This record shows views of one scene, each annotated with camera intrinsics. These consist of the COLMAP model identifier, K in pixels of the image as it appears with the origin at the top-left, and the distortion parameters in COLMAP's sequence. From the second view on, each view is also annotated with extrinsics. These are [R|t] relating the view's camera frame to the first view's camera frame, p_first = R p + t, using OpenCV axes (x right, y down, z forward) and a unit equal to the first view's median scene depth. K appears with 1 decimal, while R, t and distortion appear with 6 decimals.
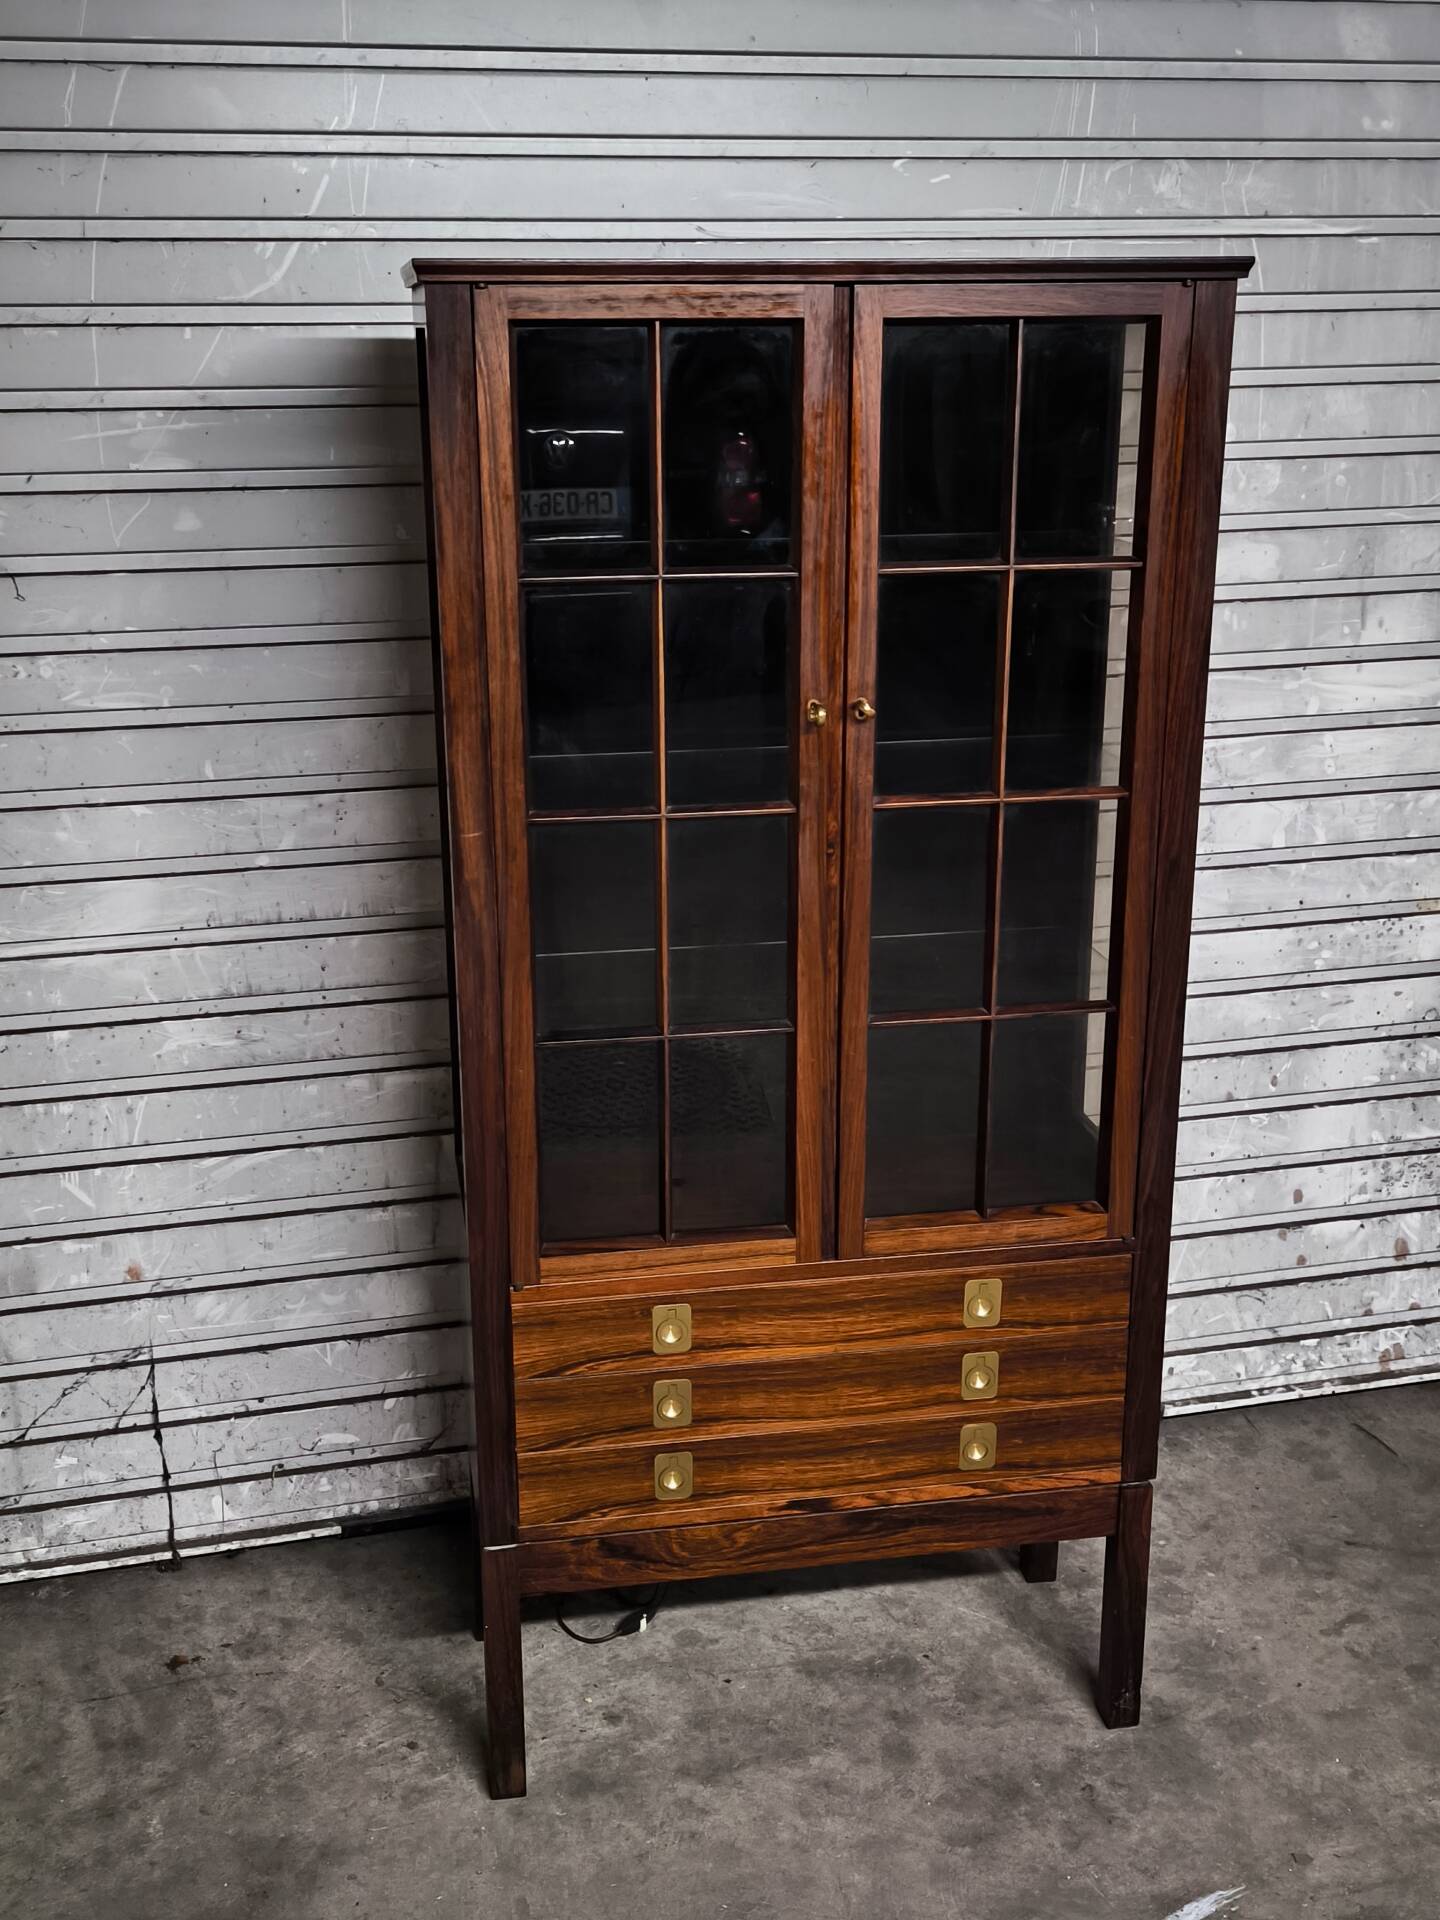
lens RADIAL K [[2072.8, 0, 719.6], [0, 2072.8, 952.0], [0, 0, 1]] dist [0.035937, 0.000000]
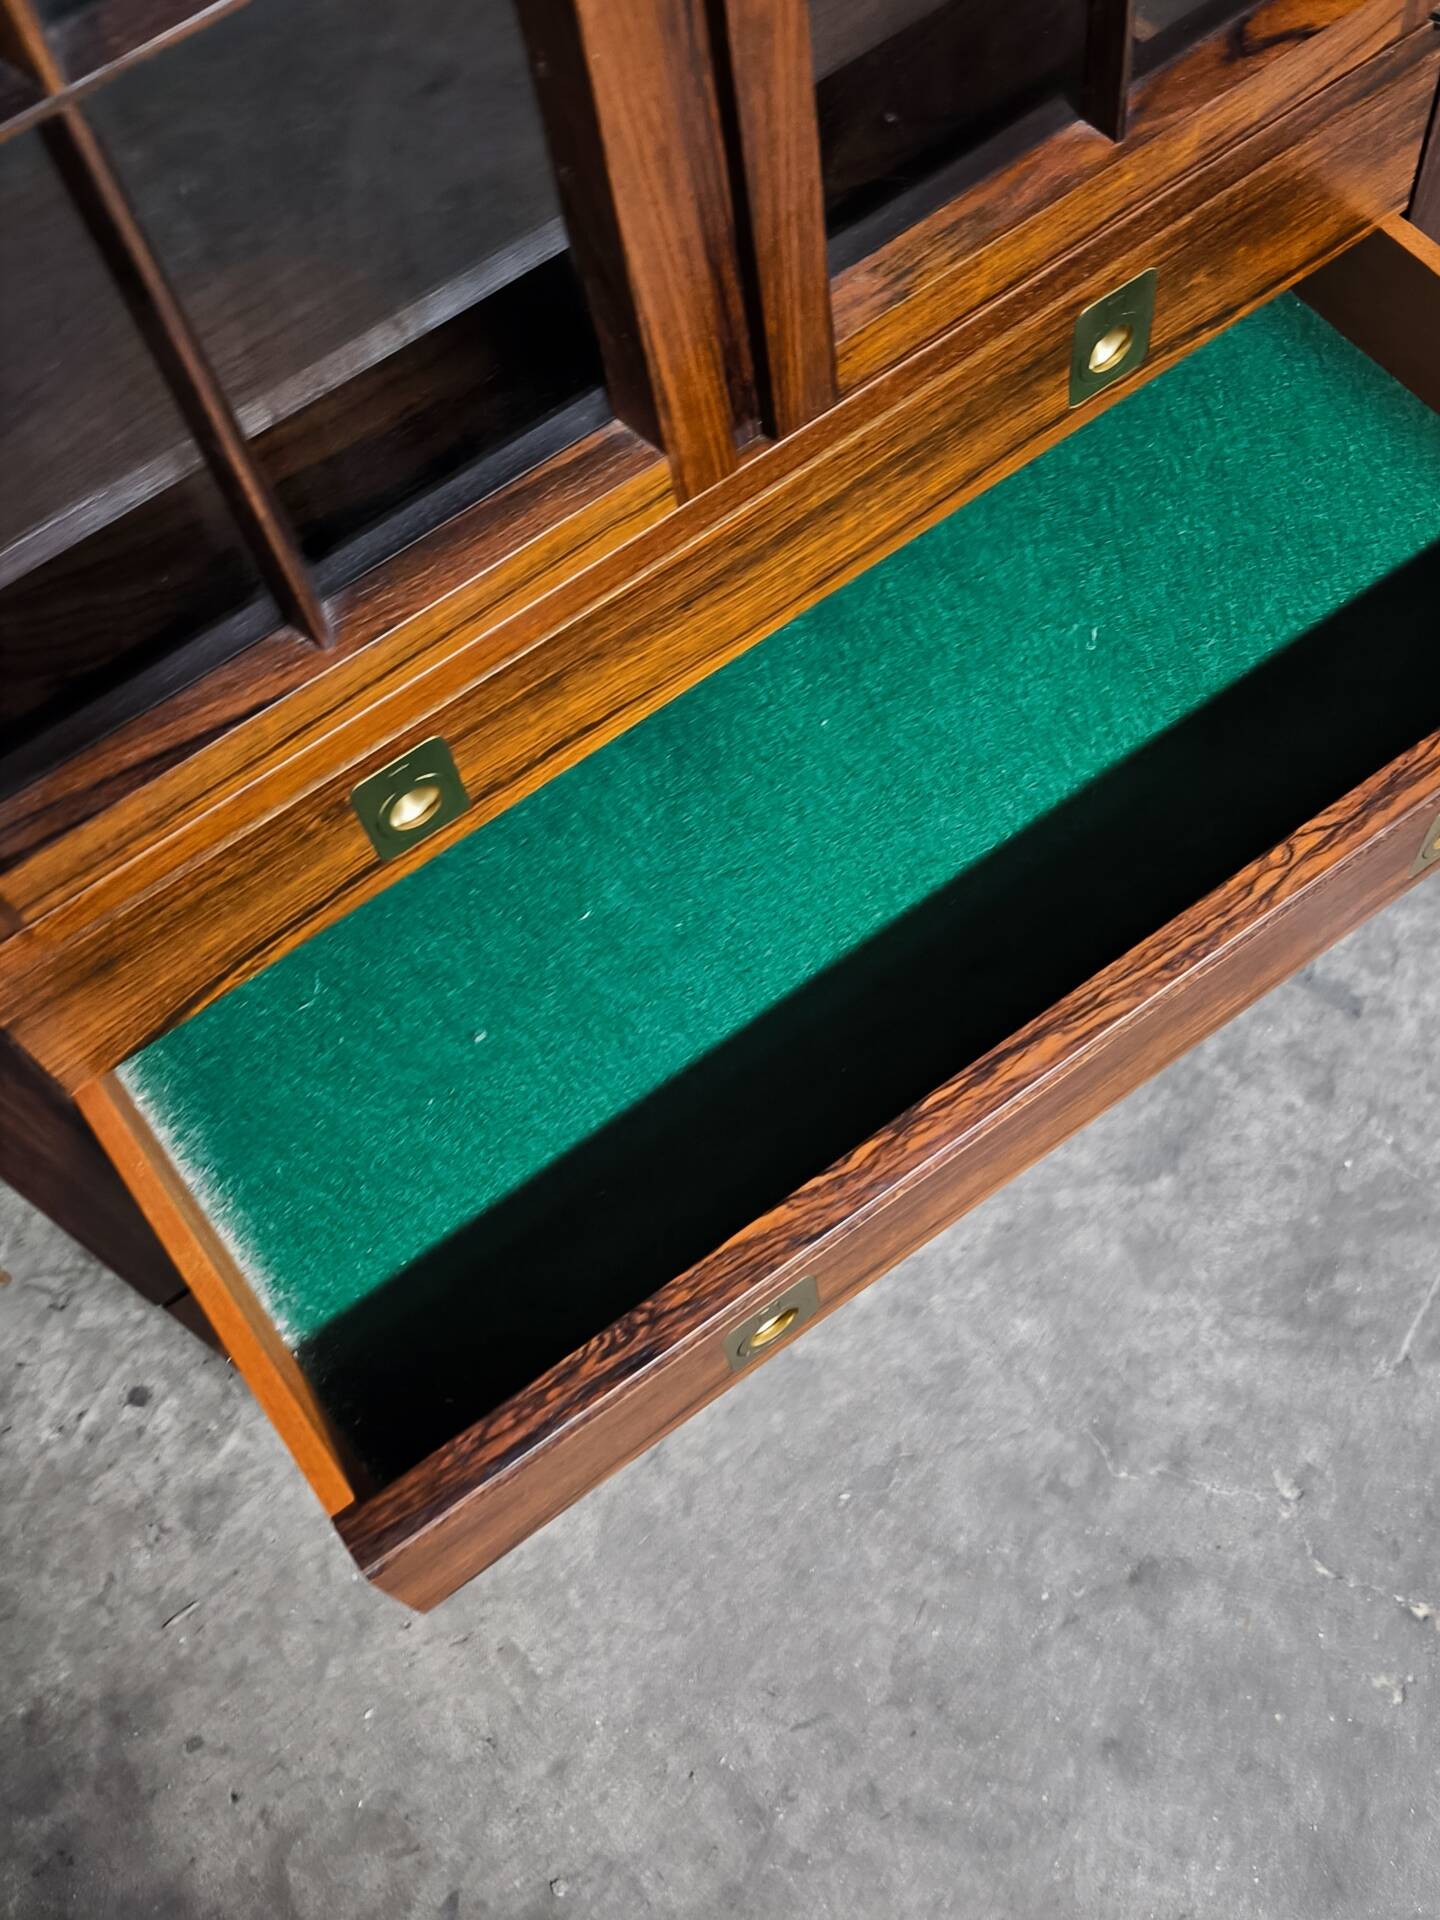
lens RADIAL K [[2072.8, 0, 713.5], [0, 2072.8, 973.5], [0, 0, 1]] dist [0.035937, 0.000000]
pose [[0.898442, -0.427898, 0.098512, -0.022371], [0.228436, 0.647099, 0.727379, -0.043964], [-0.374991, -0.631004, 0.679129, 0.664892]]
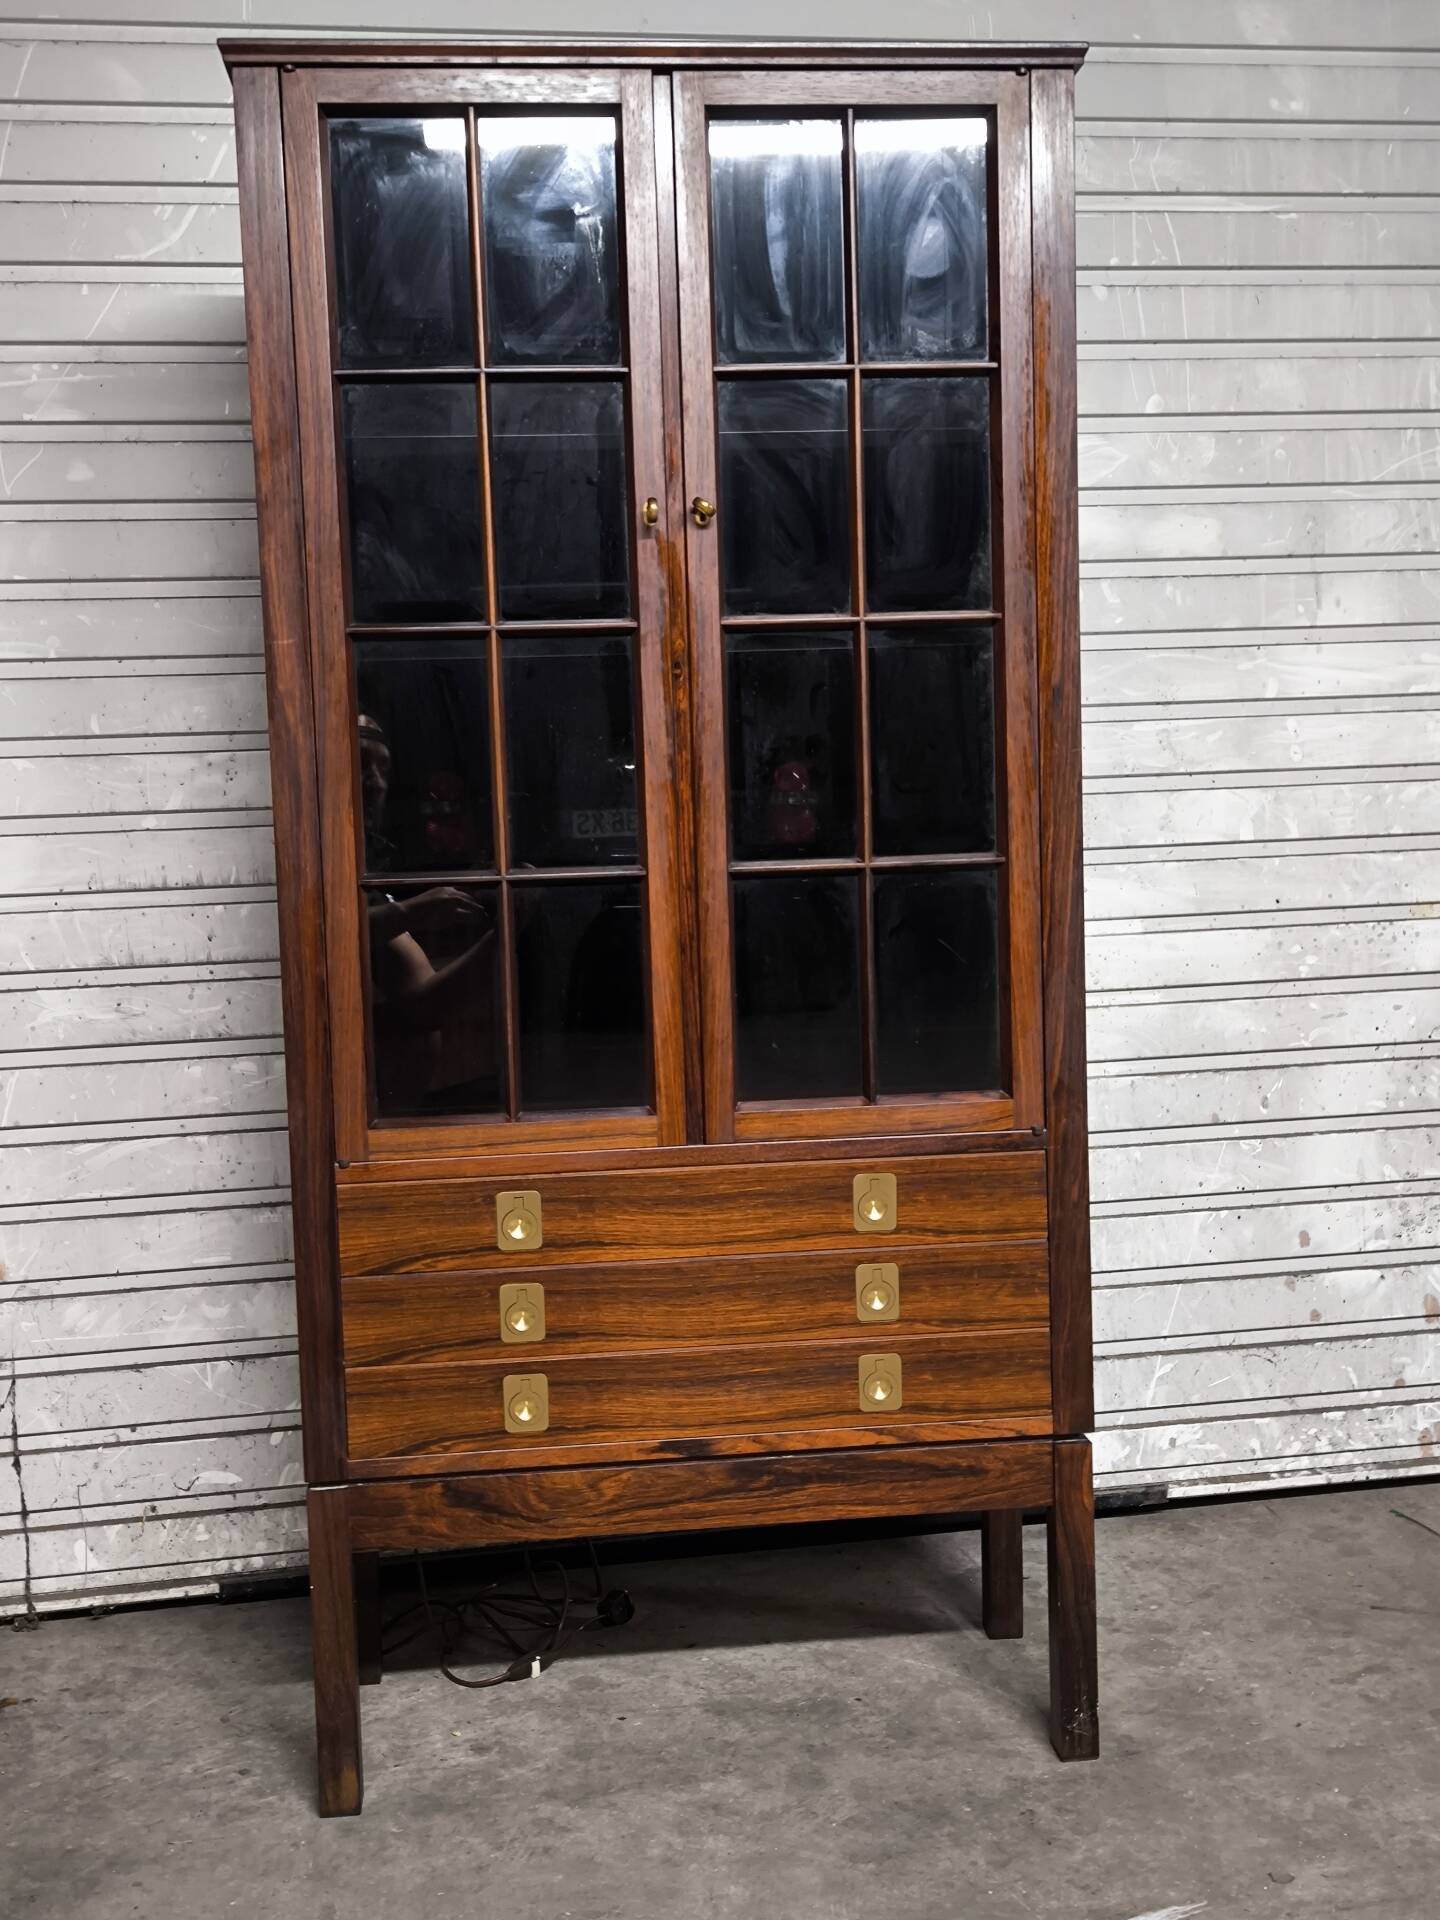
lens RADIAL K [[2072.8, 0, 715.3], [0, 2072.8, 950.3], [0, 0, 1]] dist [0.035937, 0.000000]
pose [[0.997008, -0.022306, -0.074012, 0.120291], [0.005513, 0.975541, -0.219746, 0.245109], [0.077103, 0.218681, 0.972746, 0.104395]]
